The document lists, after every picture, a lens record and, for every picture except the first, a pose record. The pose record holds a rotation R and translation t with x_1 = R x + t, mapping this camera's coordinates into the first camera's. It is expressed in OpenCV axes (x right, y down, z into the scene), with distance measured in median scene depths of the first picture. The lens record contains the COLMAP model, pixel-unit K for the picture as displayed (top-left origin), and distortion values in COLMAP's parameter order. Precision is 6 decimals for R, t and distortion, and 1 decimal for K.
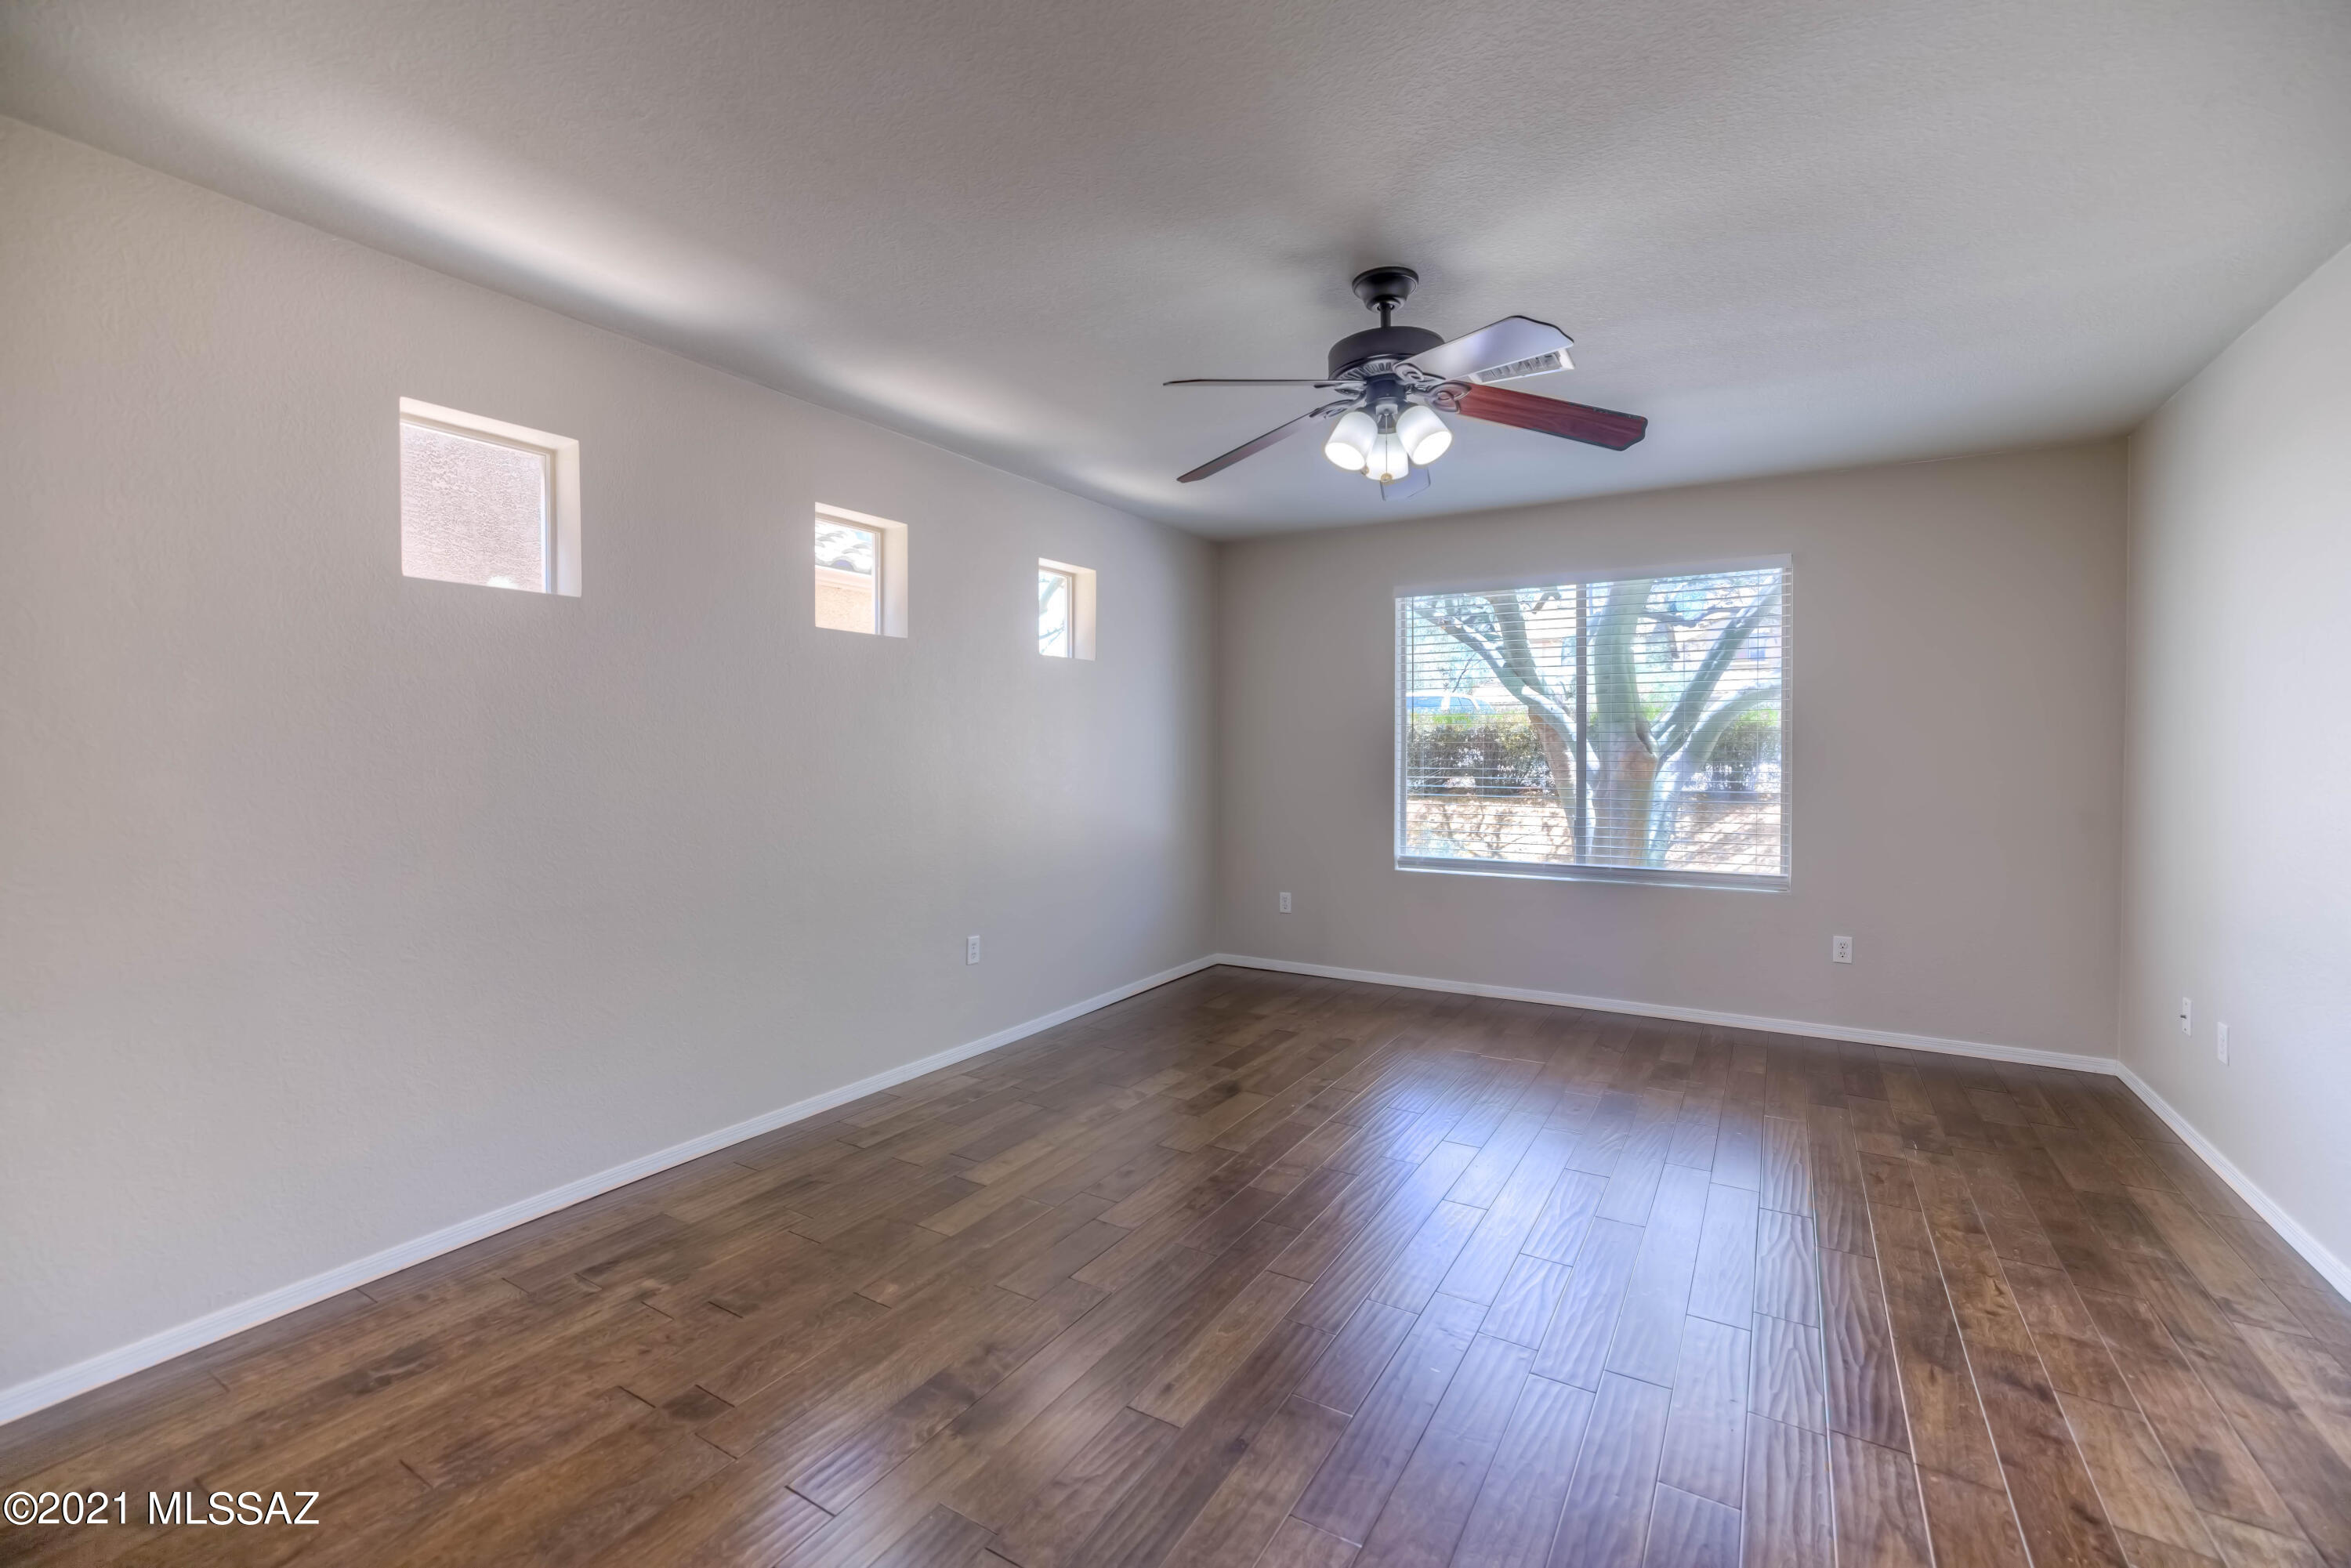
lens RADIAL K [[1010.5, 0, 1142.8], [0, 1010.5, 778.9], [0, 0, 1]] dist [0.000155, 0.000234]
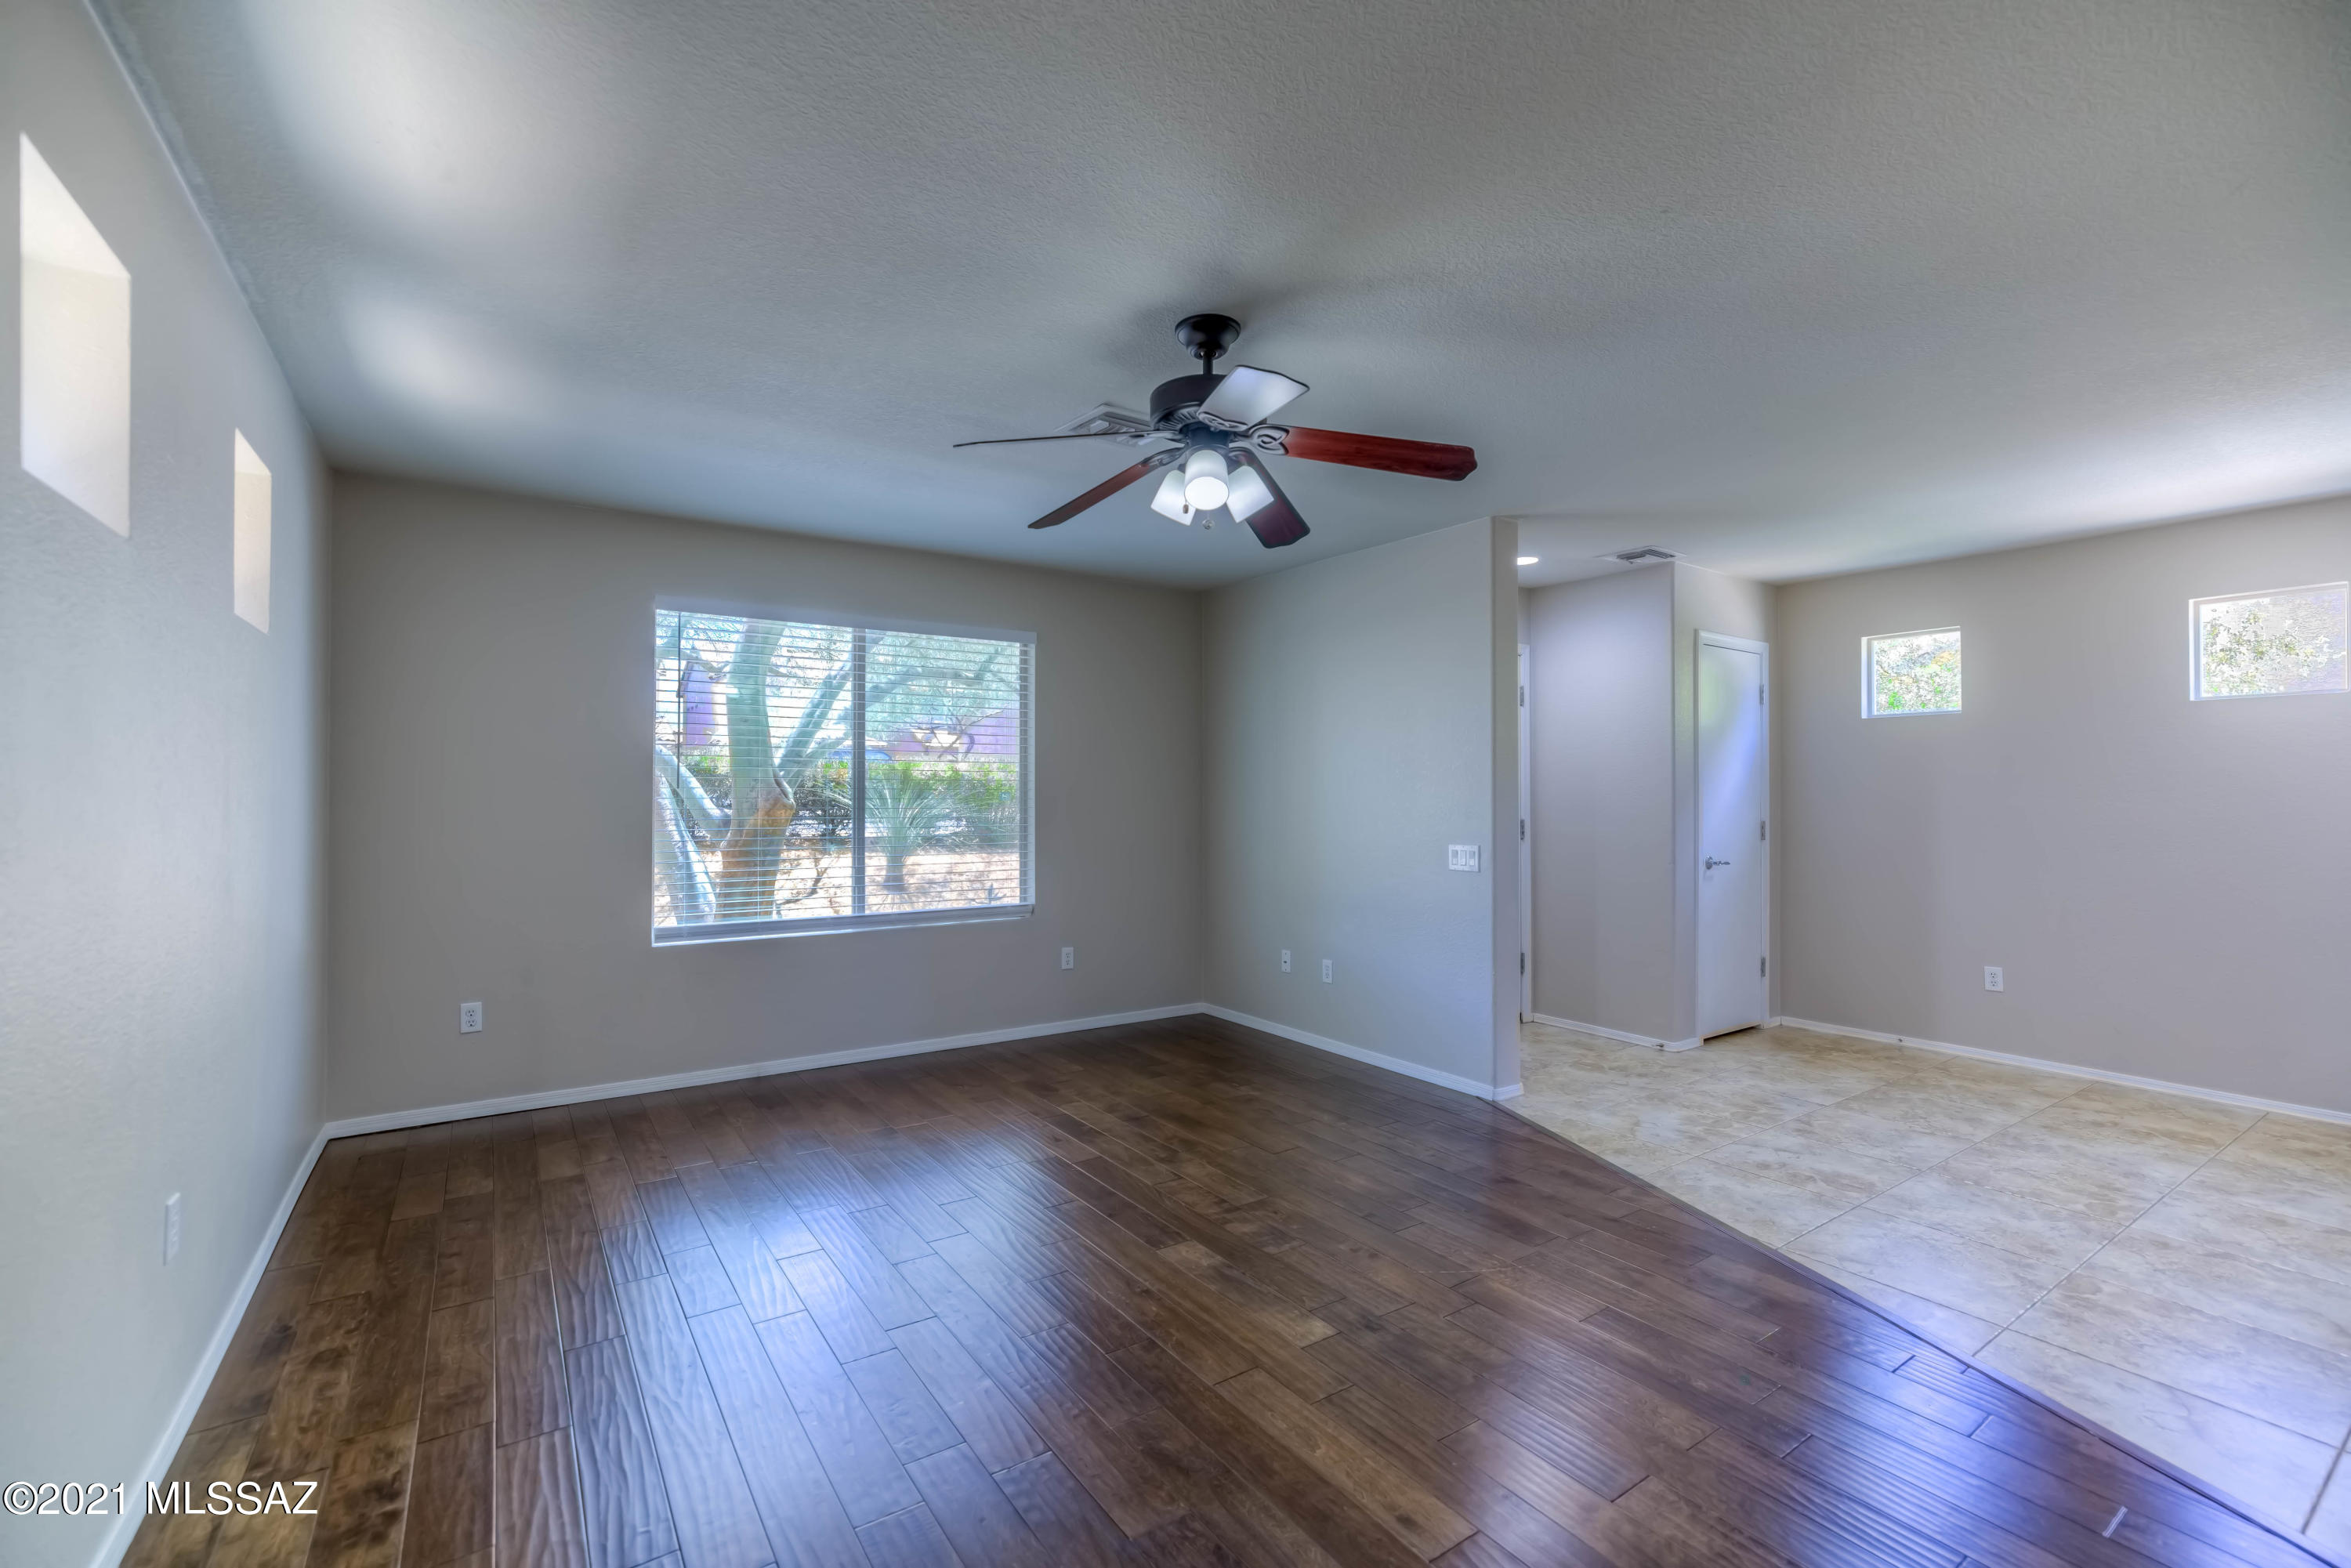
lens RADIAL K [[1023.0, 0, 1161.6], [0, 1023.0, 792.6], [0, 0, 1]] dist [-0.032791, 0.019751]
pose [[0.393871, 0.005113, 0.919152, -0.430525], [0.024076, 0.999584, -0.015878, -0.011944], [-0.918850, 0.028384, 0.393584, 0.408560]]
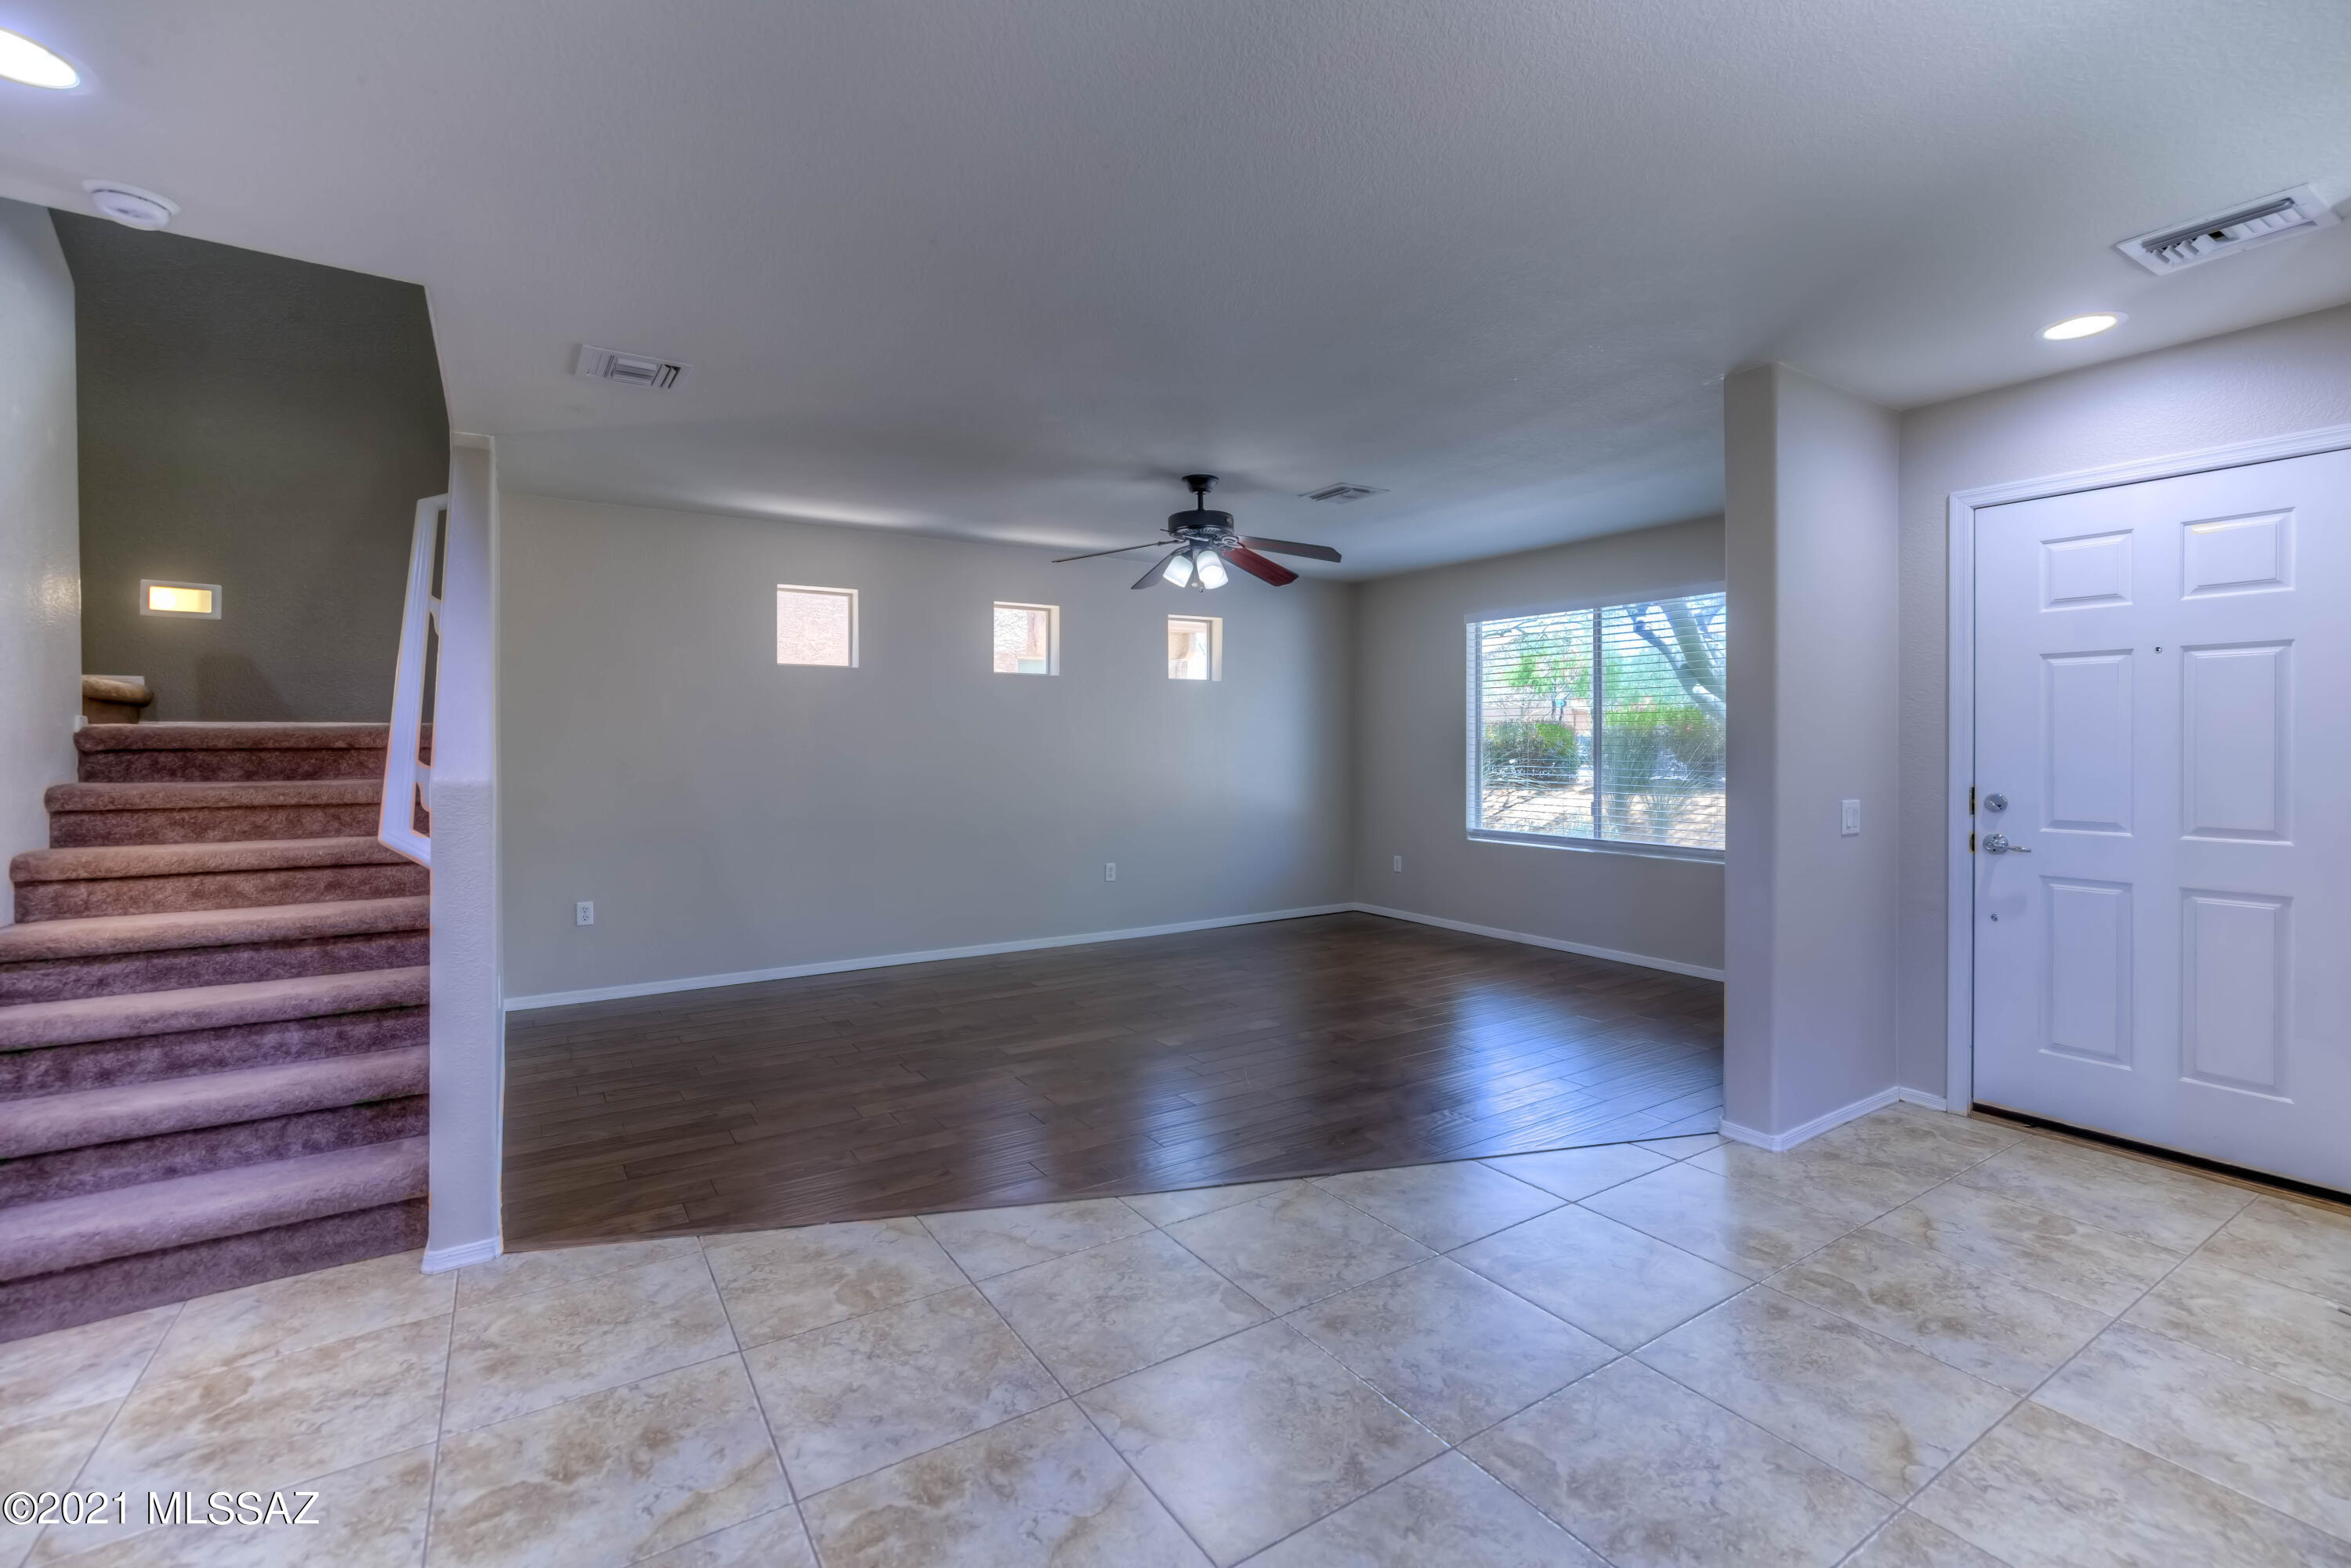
lens RADIAL K [[1031.9, 0, 1181.4], [0, 1031.9, 758.1], [0, 0, 1]] dist [-0.020748, 0.015290]
pose [[0.908313, 0.009126, -0.418192, 0.597939], [-0.015721, 0.999800, -0.012328, 0.013321], [0.417996, 0.017772, 0.908275, -0.401018]]
